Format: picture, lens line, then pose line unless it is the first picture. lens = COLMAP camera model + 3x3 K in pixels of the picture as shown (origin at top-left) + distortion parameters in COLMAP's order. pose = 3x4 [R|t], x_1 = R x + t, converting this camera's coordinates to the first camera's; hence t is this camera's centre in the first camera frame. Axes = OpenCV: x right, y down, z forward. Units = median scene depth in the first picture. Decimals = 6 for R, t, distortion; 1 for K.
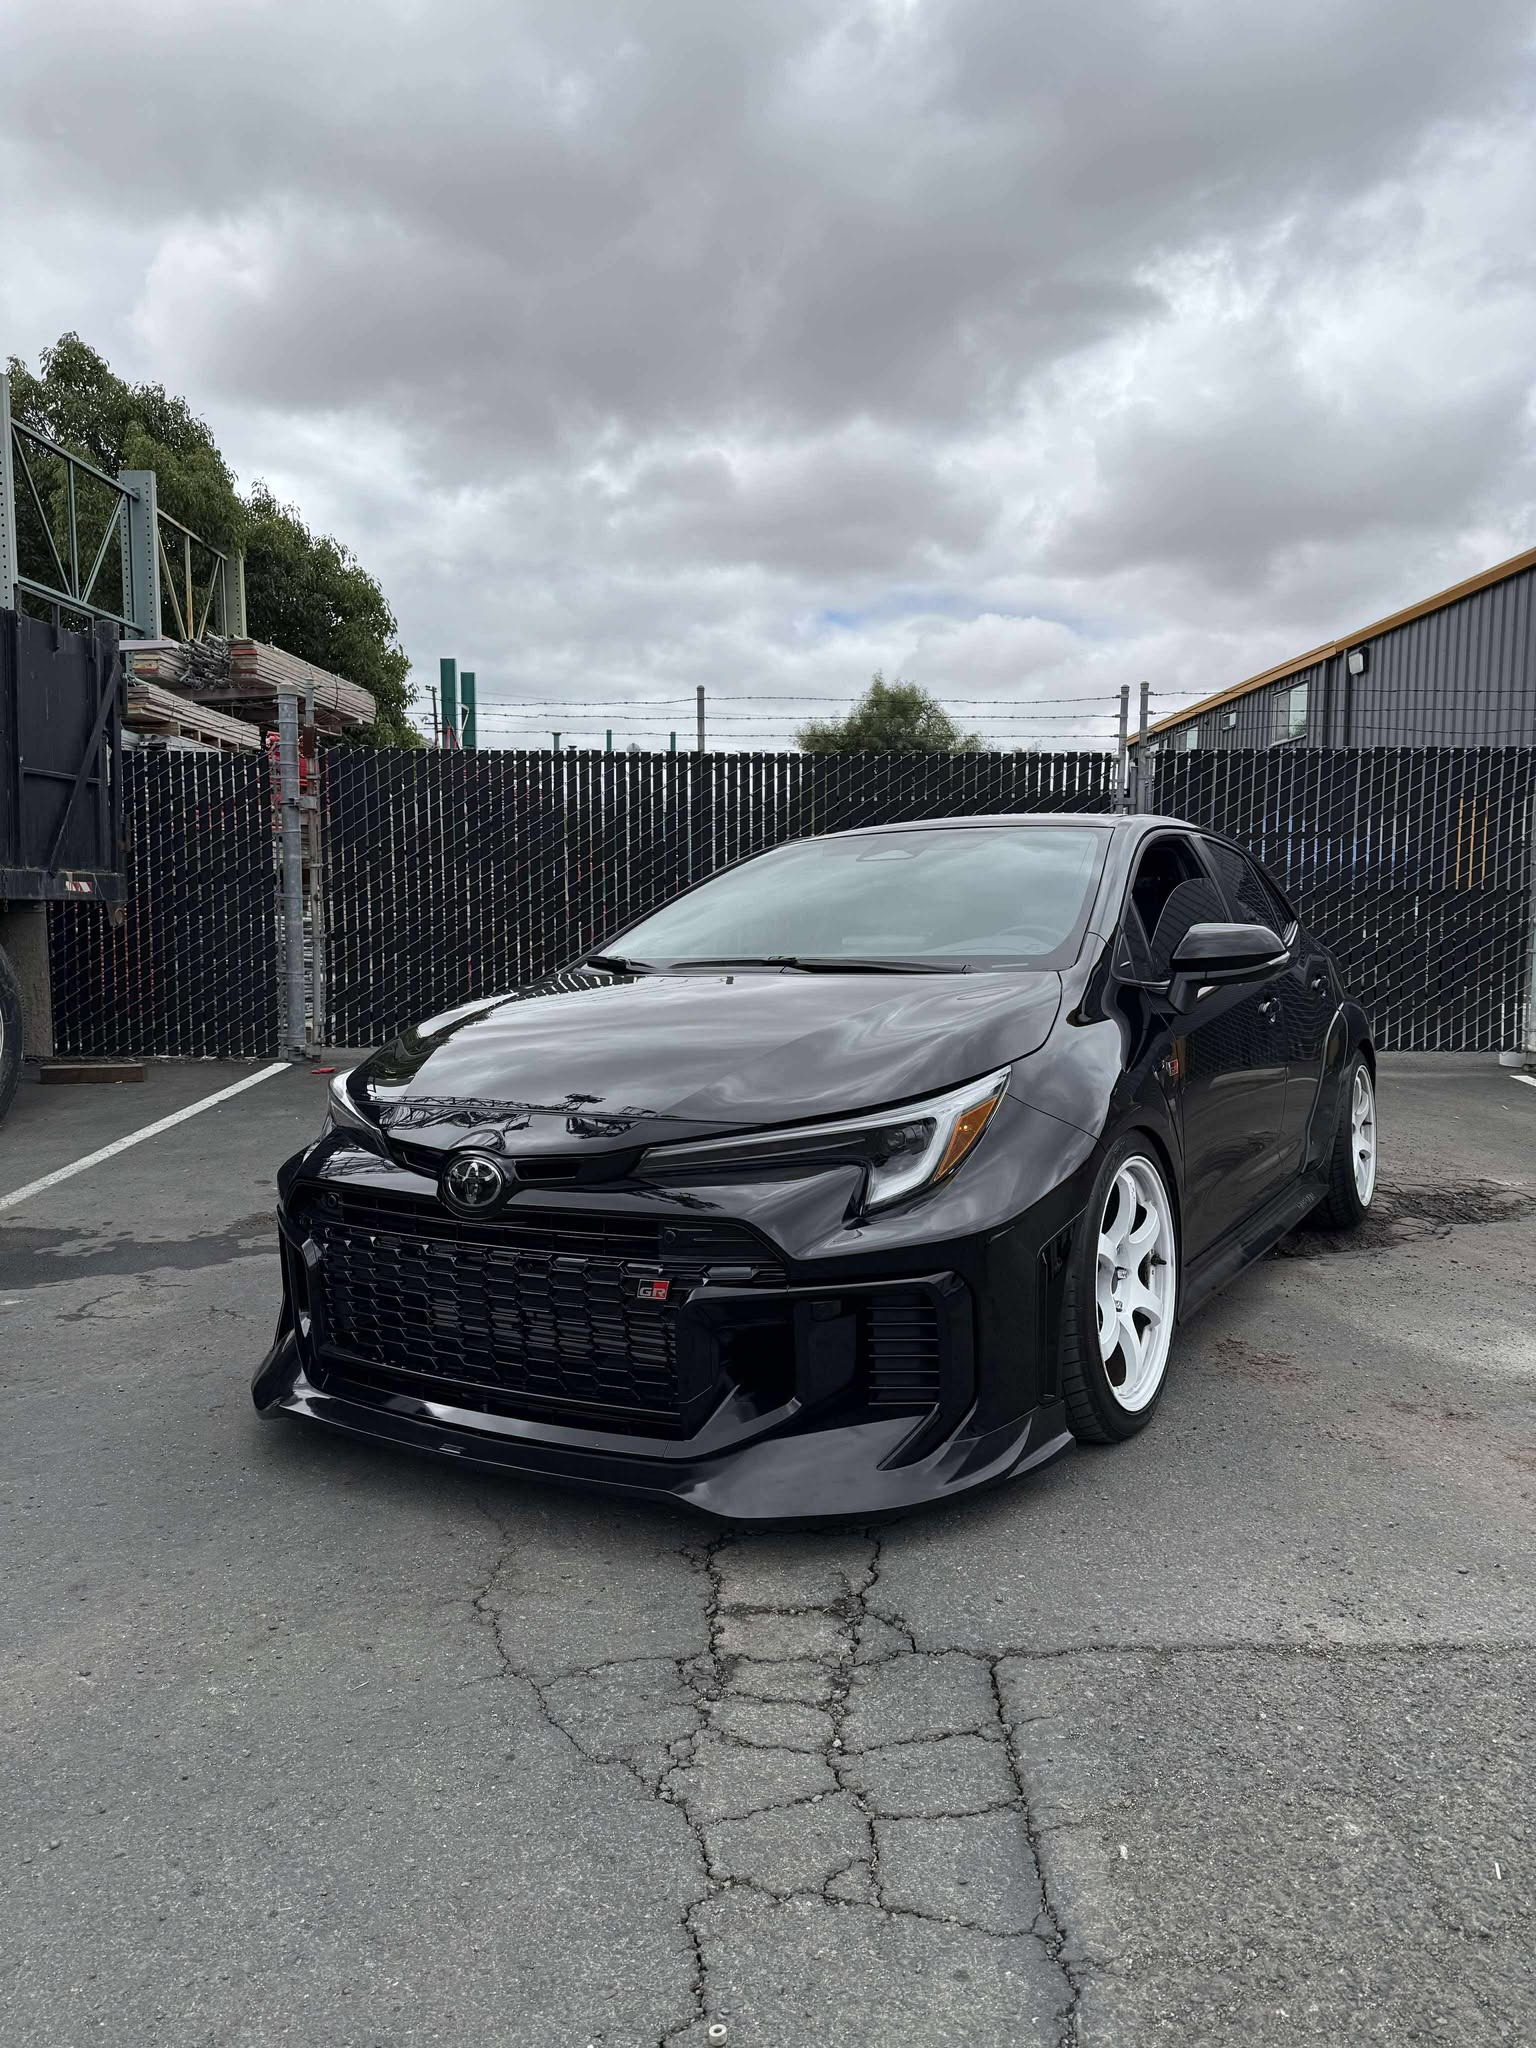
lens RADIAL K [[1406.8, 0, 768.0], [0, 1406.8, 1024.0], [0, 0, 1]] dist [0.019459, -0.024536]
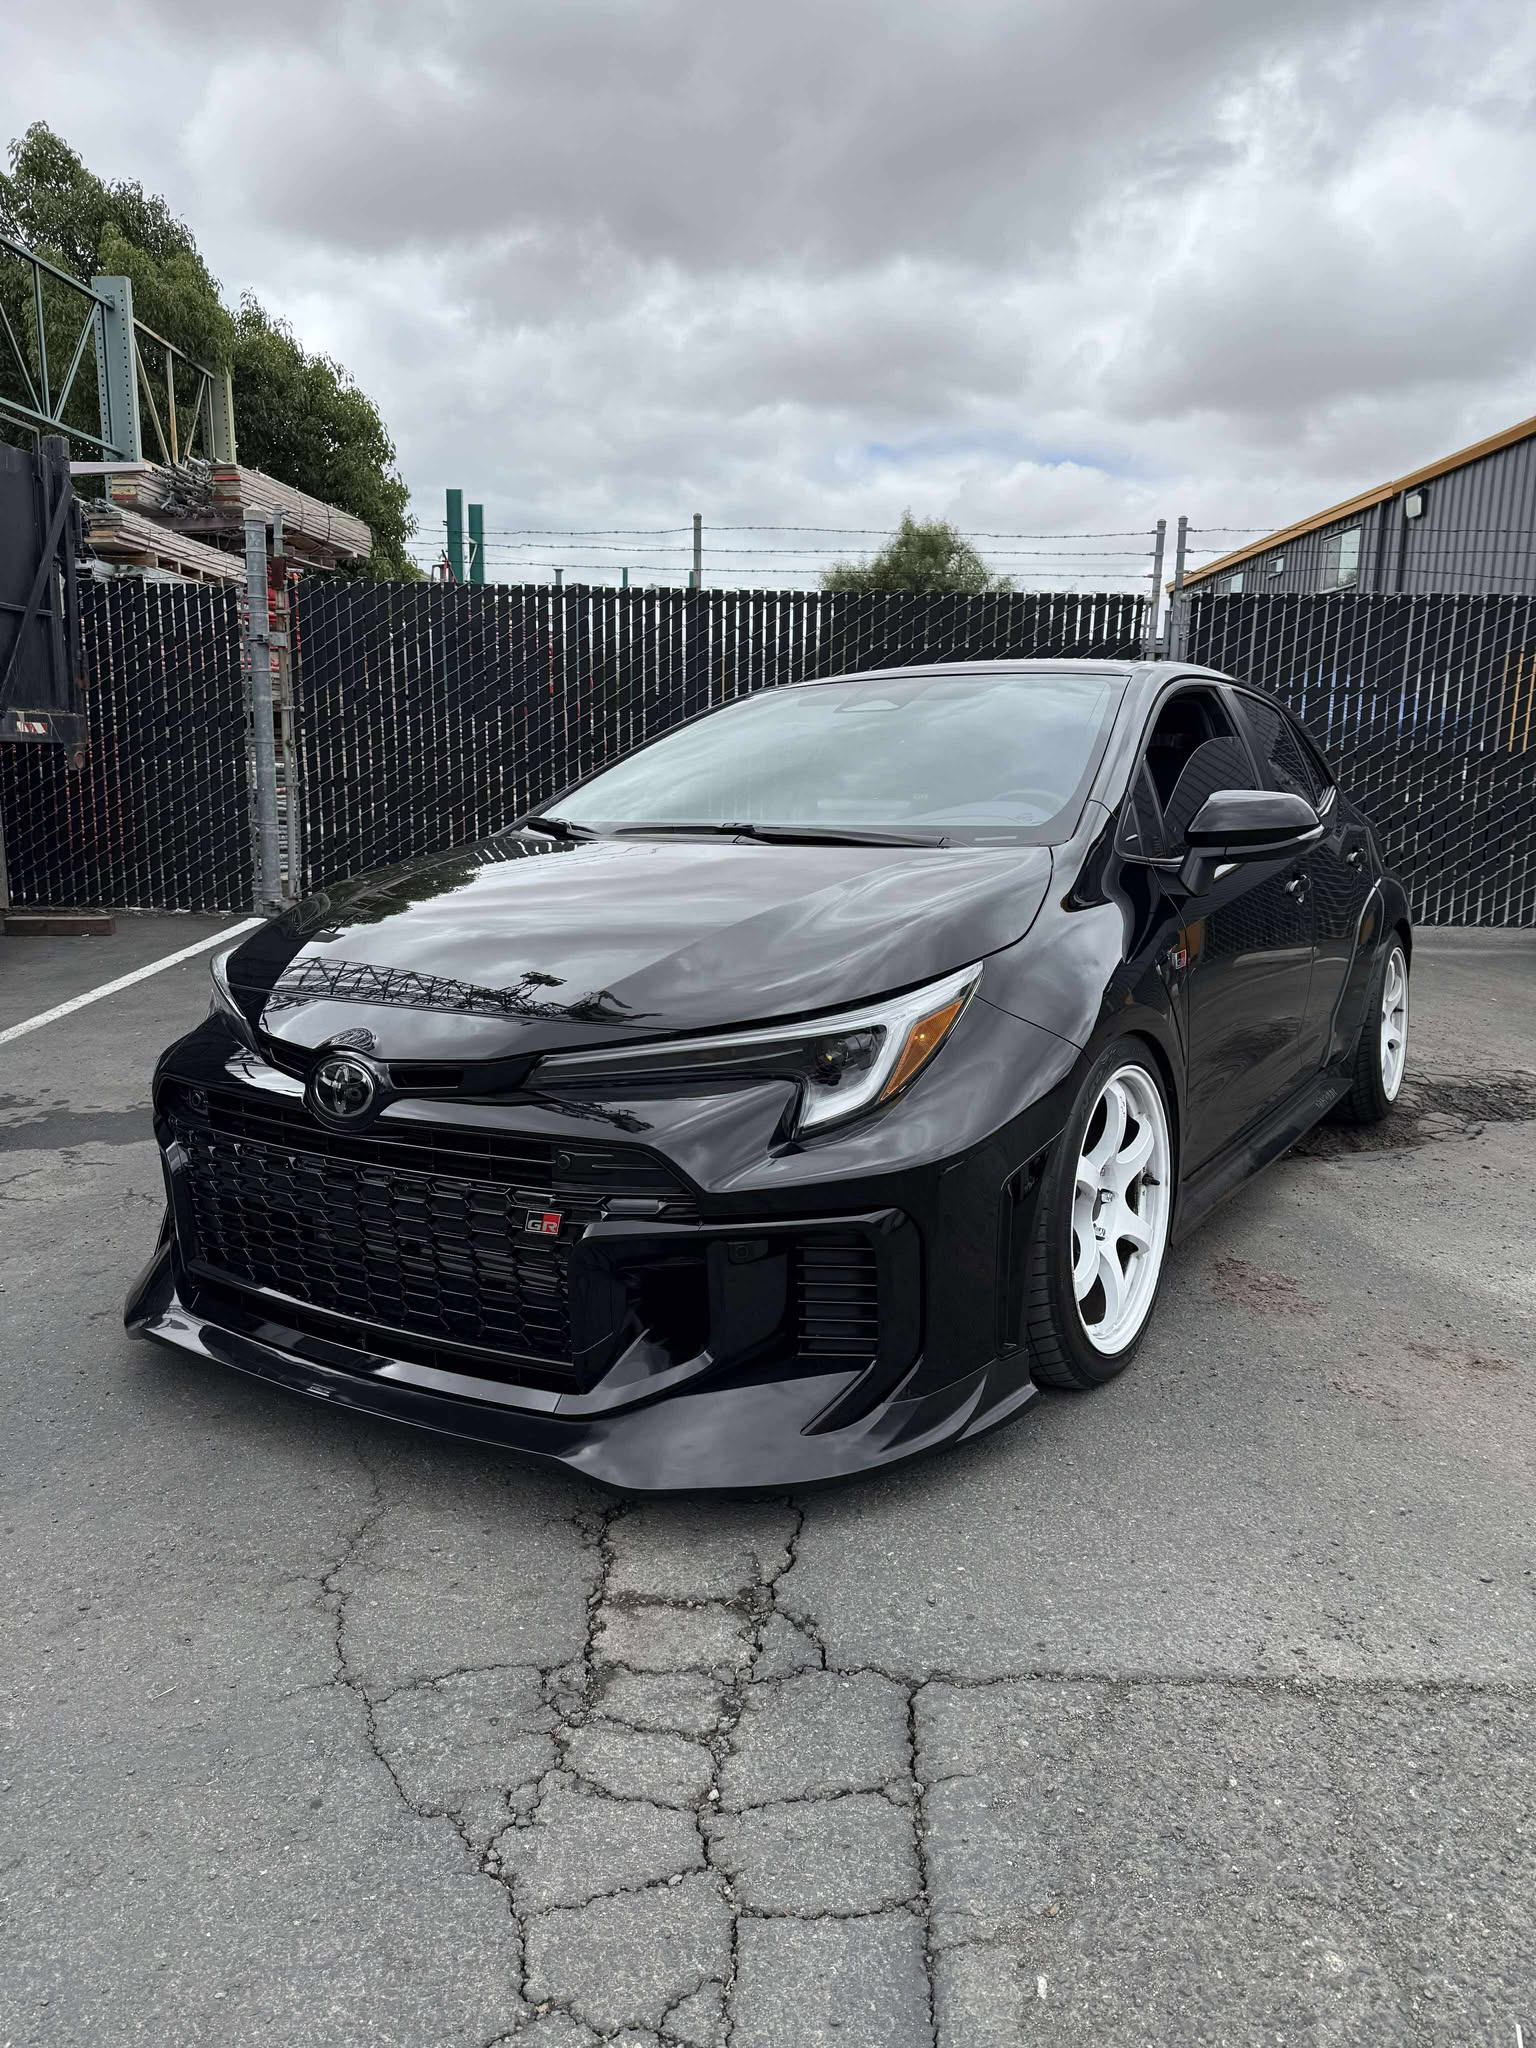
lens RADIAL K [[1416.8, 0, 757.3], [0, 1416.8, 1022.9], [0, 0, 1]] dist [0.006576, -0.009075]
pose [[0.999602, 0.018837, -0.020985, 0.061860], [-0.016606, 0.994663, 0.101833, -0.018843], [0.022791, -0.101444, 0.994580, 0.162961]]
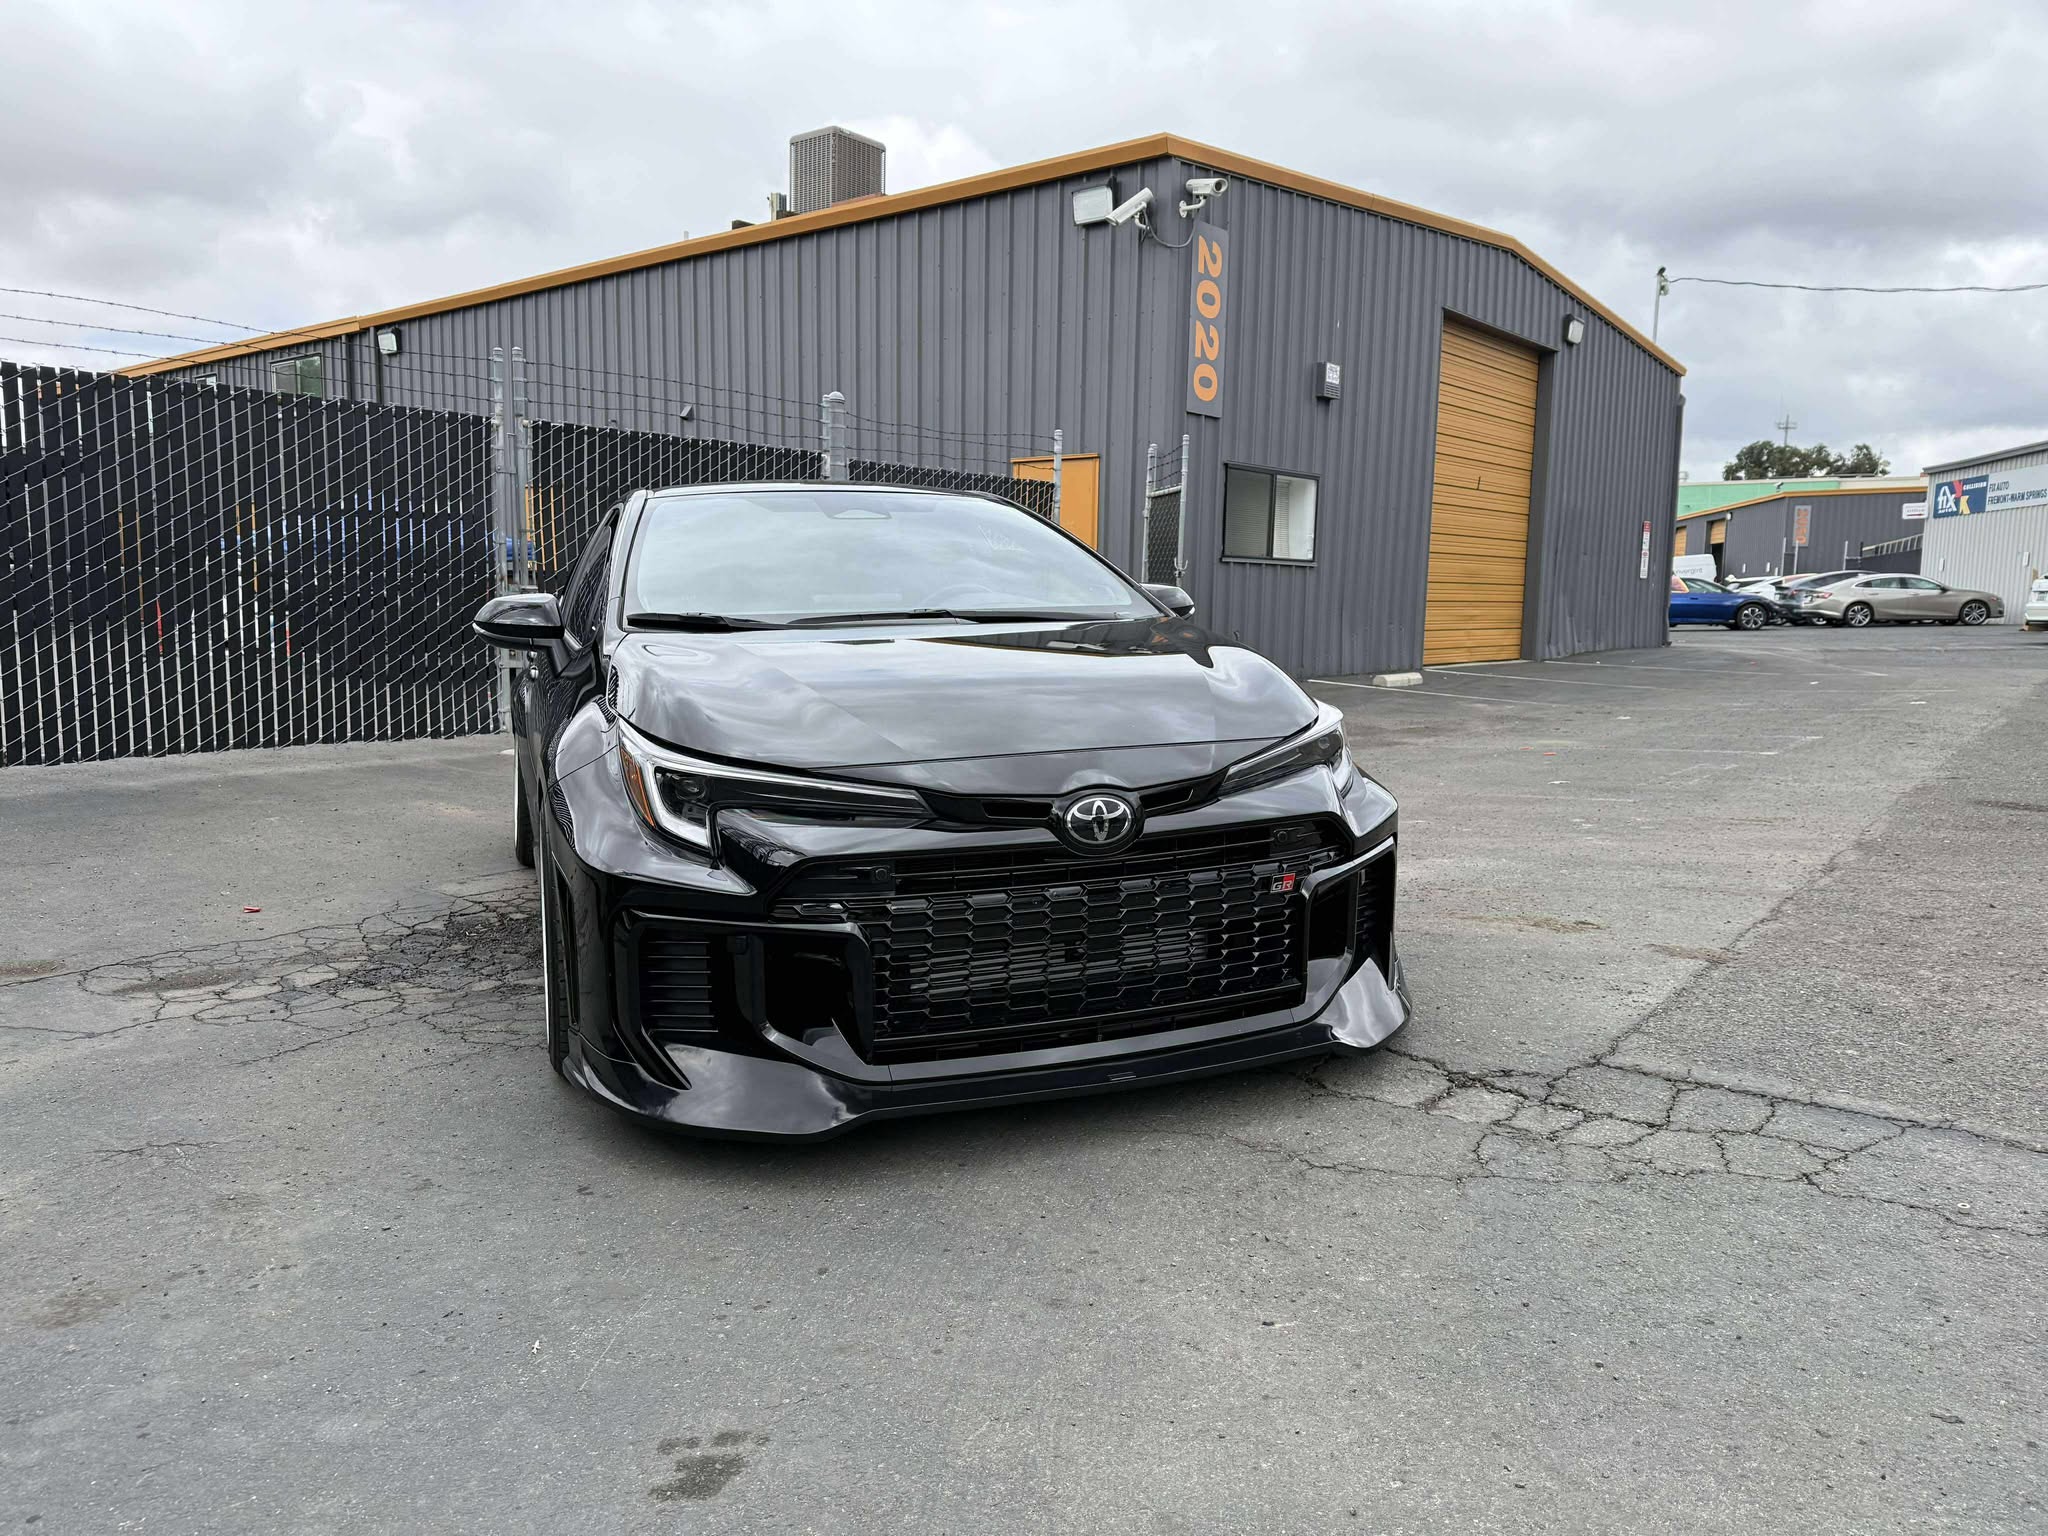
lens RADIAL K [[1406.8, 0, 1014.7], [0, 1406.8, 770.5], [0, 0, 1]] dist [0.019459, -0.024536]
pose [[0.631327, -0.088221, 0.770483, -1.075887], [0.057291, 0.996099, 0.067111, 0.006817], [-0.773398, 0.001773, 0.633918, 0.428516]]
